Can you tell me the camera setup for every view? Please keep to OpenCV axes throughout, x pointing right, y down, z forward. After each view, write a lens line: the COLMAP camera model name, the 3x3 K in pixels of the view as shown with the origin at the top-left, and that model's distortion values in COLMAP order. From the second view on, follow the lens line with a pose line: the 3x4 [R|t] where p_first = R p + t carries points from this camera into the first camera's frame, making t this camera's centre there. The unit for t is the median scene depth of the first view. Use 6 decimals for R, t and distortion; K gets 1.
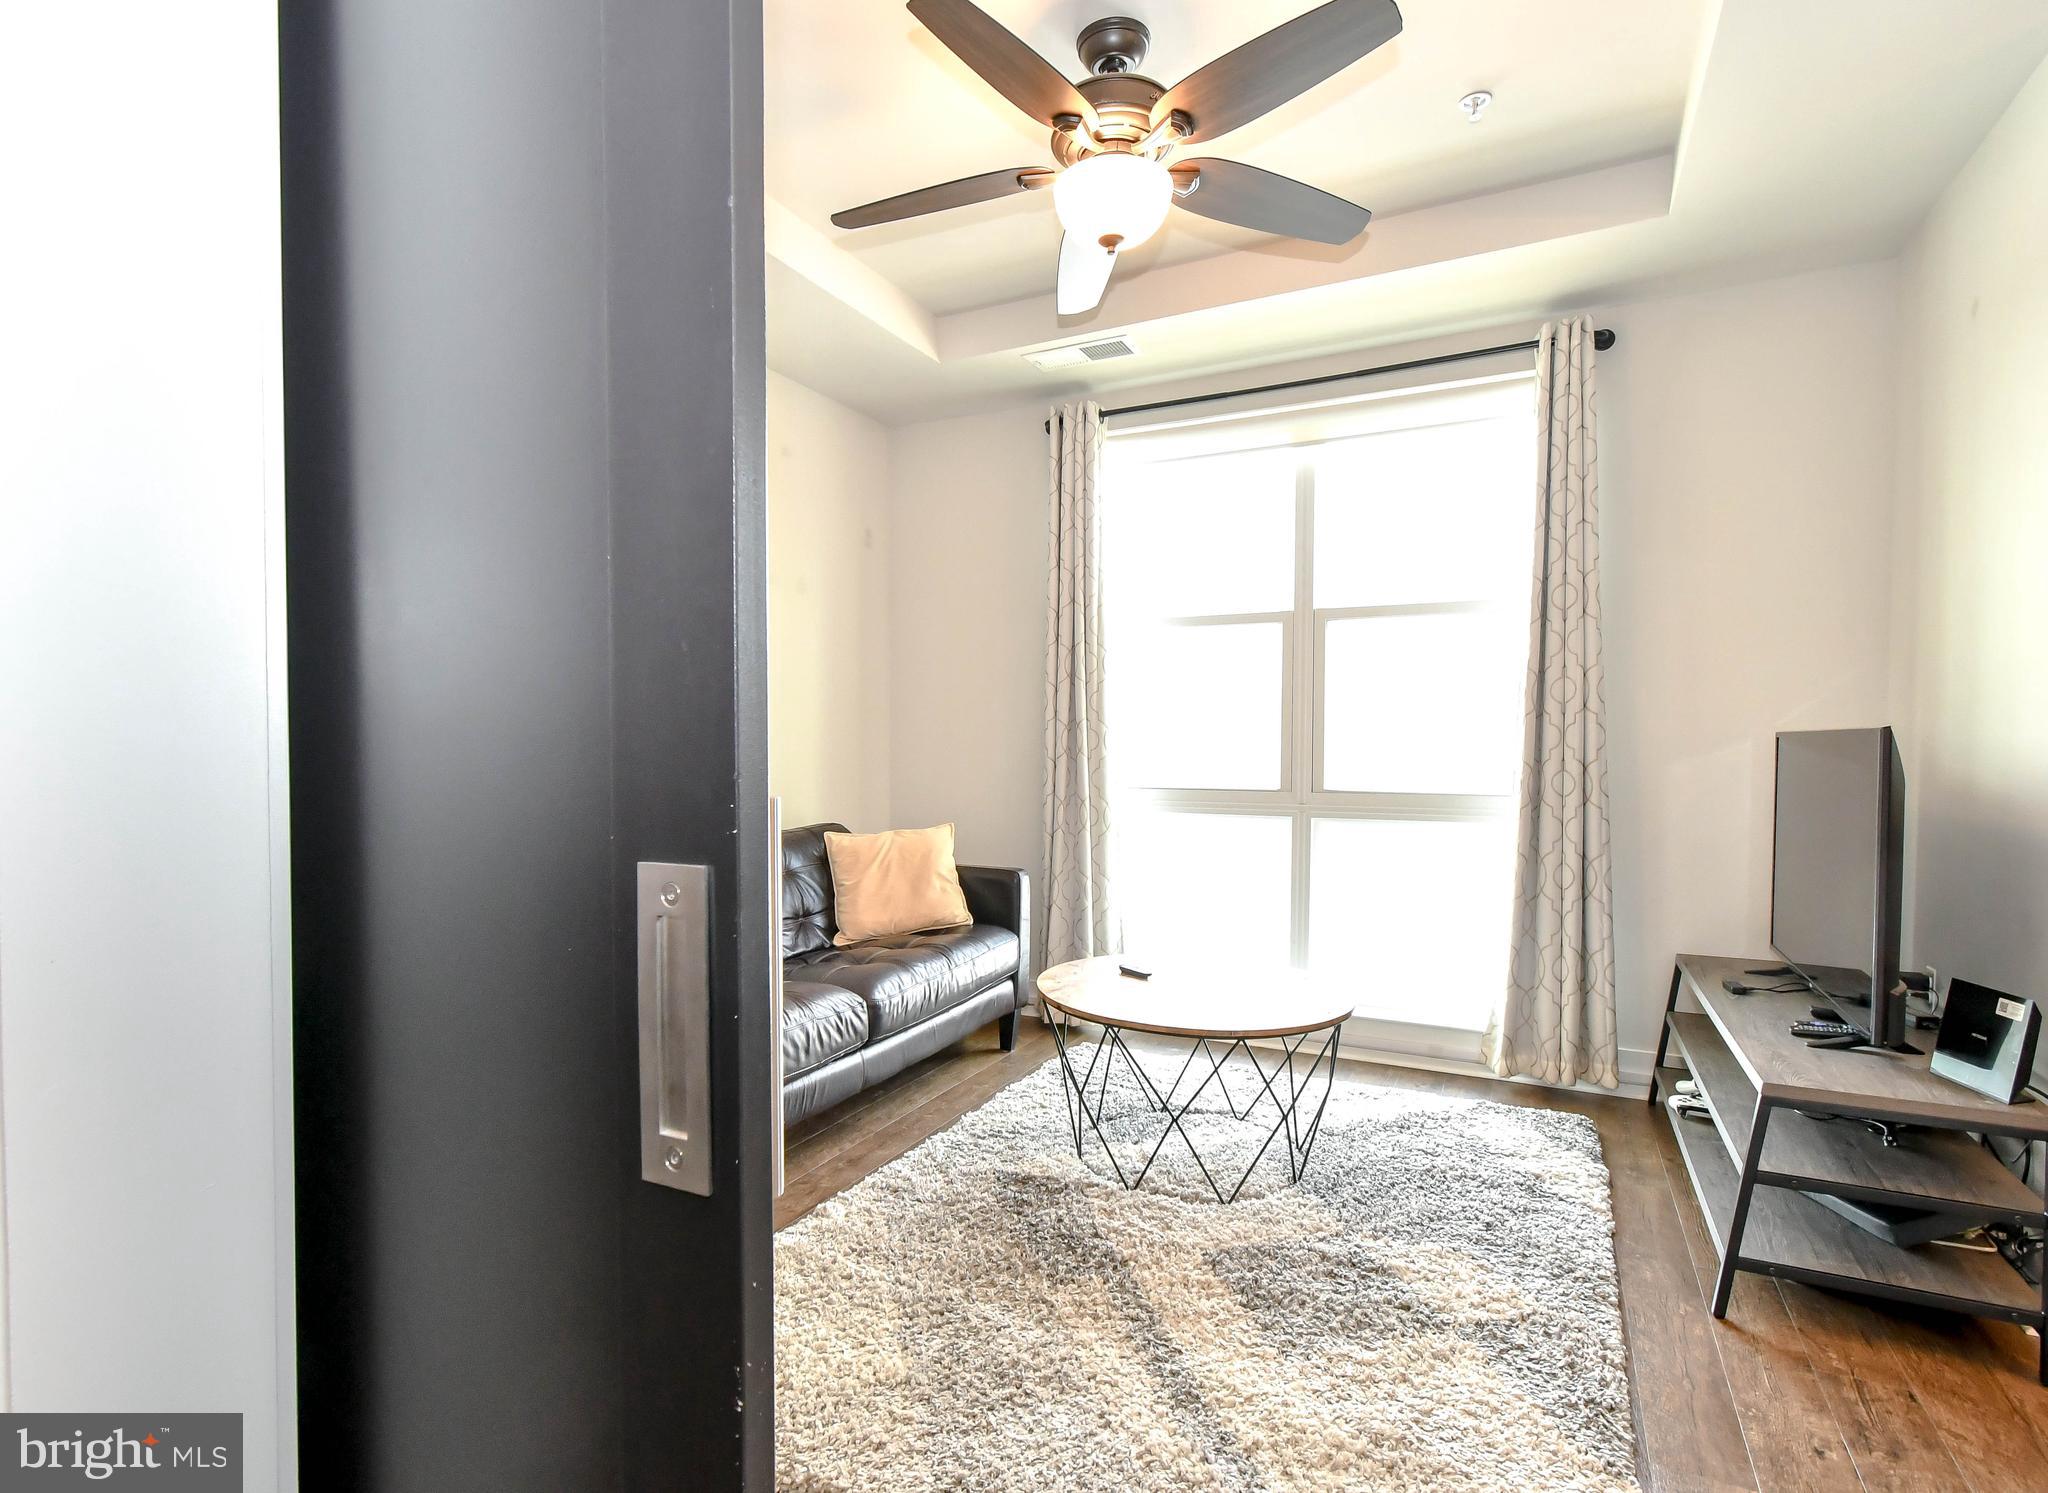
lens RADIAL K [[1001.9, 0, 1001.5], [0, 1001.9, 767.4], [0, 0, 1]] dist [0.000480, 0.001144]
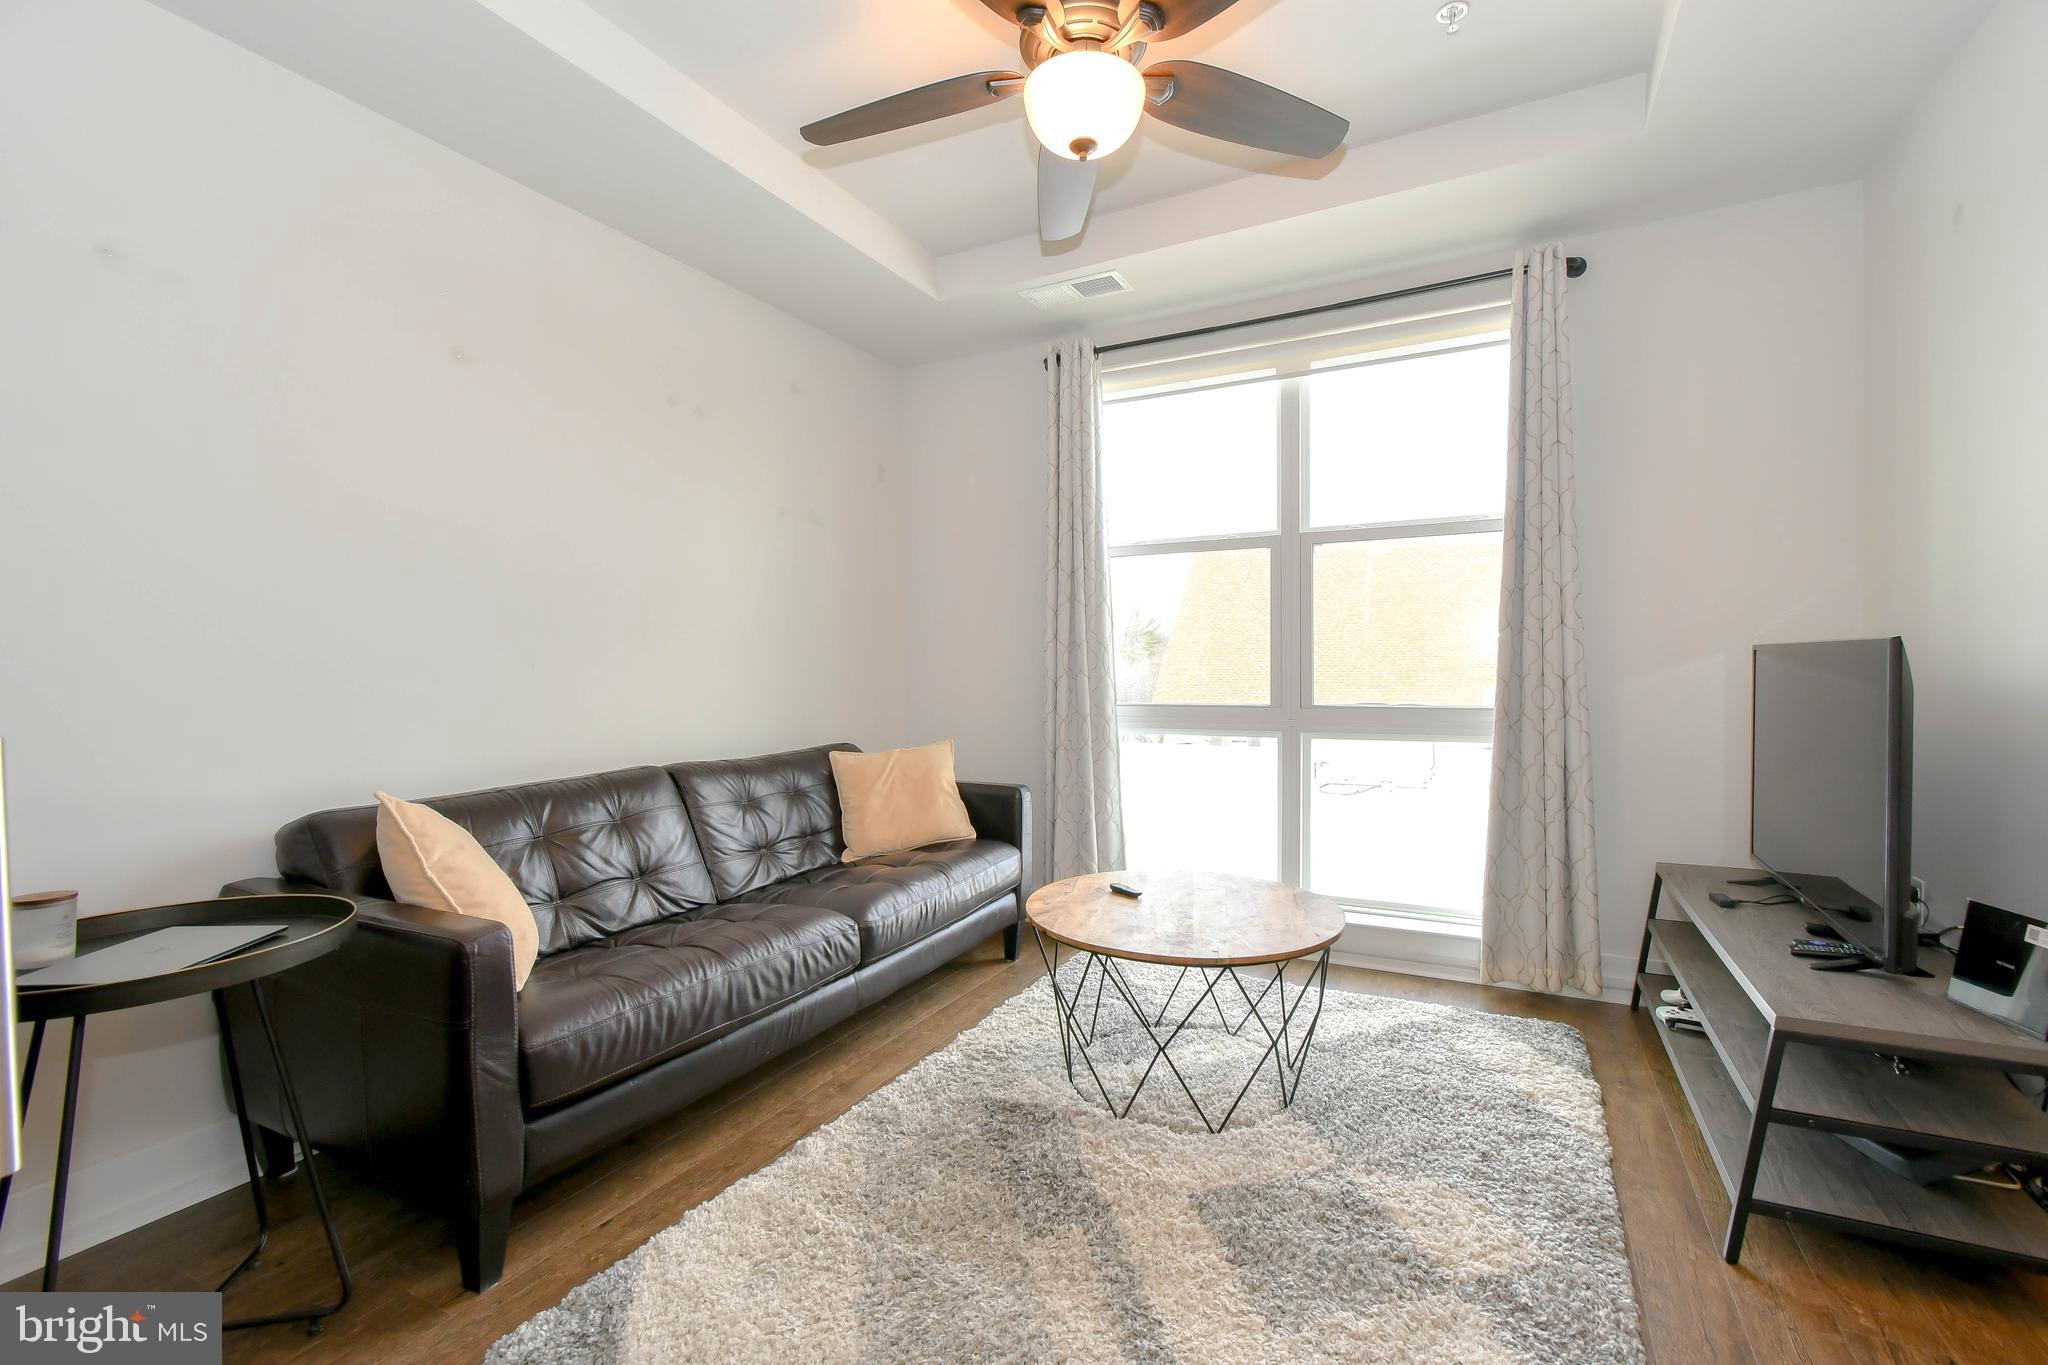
lens RADIAL K [[908.4, 0, 1031.8], [0, 908.4, 680.8], [0, 0, 1]] dist [0.000995, -0.000446]
pose [[0.999870, -0.012344, 0.010384, 0.043472], [0.012400, 0.999909, -0.005307, -0.003465], [-0.010318, 0.005435, 0.999932, 0.119839]]
